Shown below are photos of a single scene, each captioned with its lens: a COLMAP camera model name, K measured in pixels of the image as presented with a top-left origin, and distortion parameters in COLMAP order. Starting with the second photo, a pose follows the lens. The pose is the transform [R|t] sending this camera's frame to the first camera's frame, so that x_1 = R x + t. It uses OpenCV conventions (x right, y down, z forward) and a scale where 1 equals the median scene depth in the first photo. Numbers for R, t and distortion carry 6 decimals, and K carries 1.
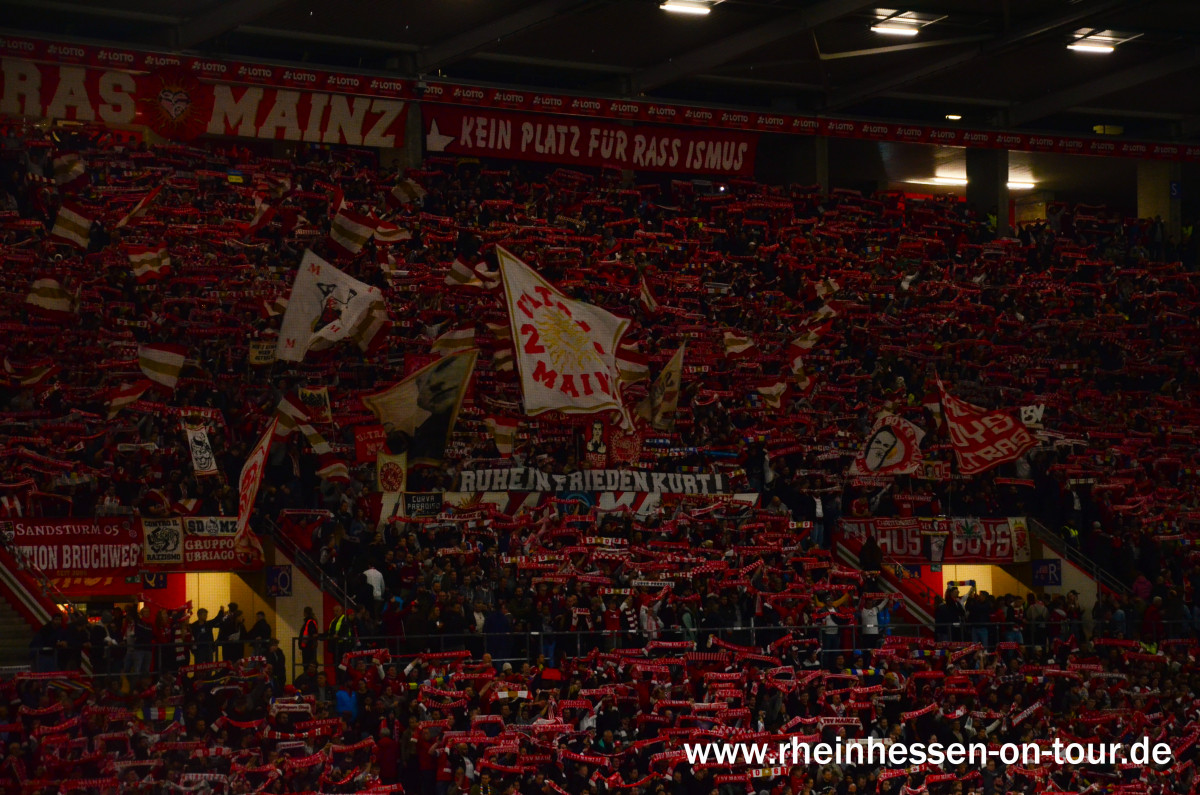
lens RADIAL K [[3402.8, 0, 541.2], [0, 3402.8, 428.2], [0, 0, 1]] dist [1.095479, 0.000000]
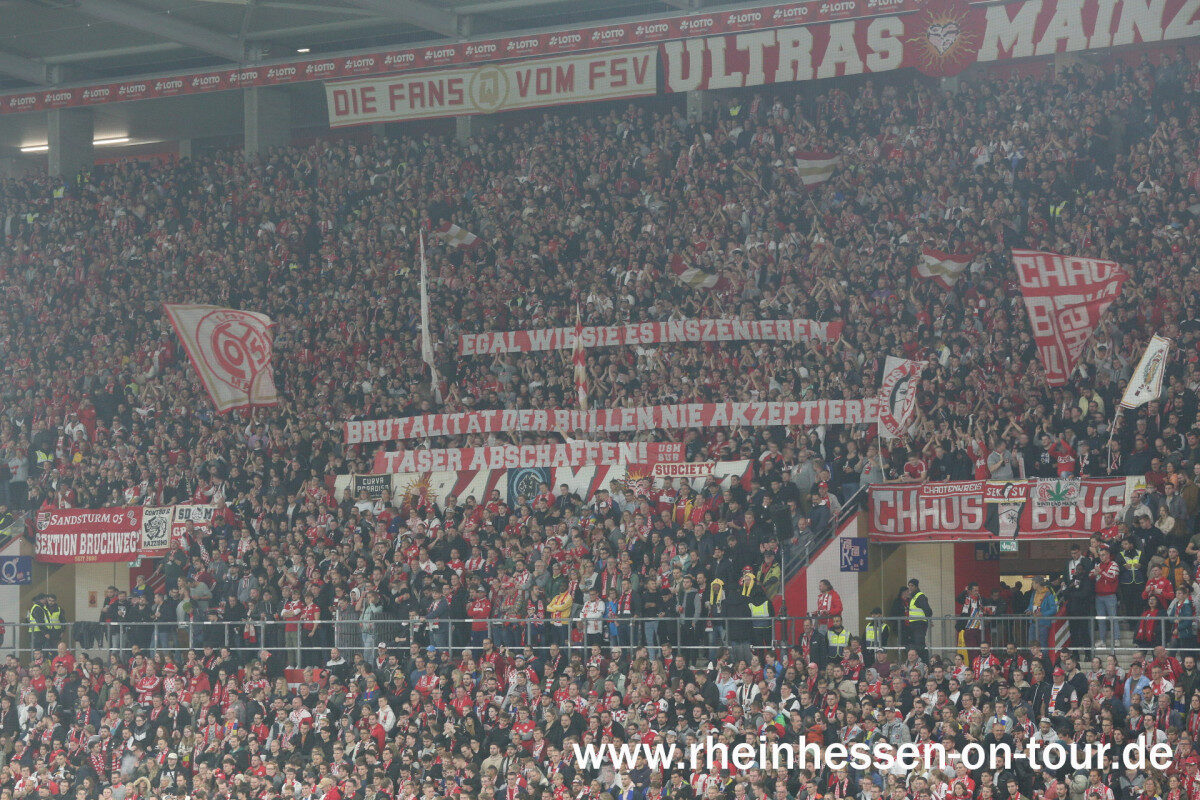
lens RADIAL K [[3841.4, 0, 593.2], [0, 3841.4, 394.3], [0, 0, 1]] dist [0.373654, 0.000000]
pose [[0.295860, -0.036148, -0.954547, 0.904208], [0.051524, 0.998433, -0.021840, 0.020279], [0.953841, -0.042721, 0.297259, 0.644633]]
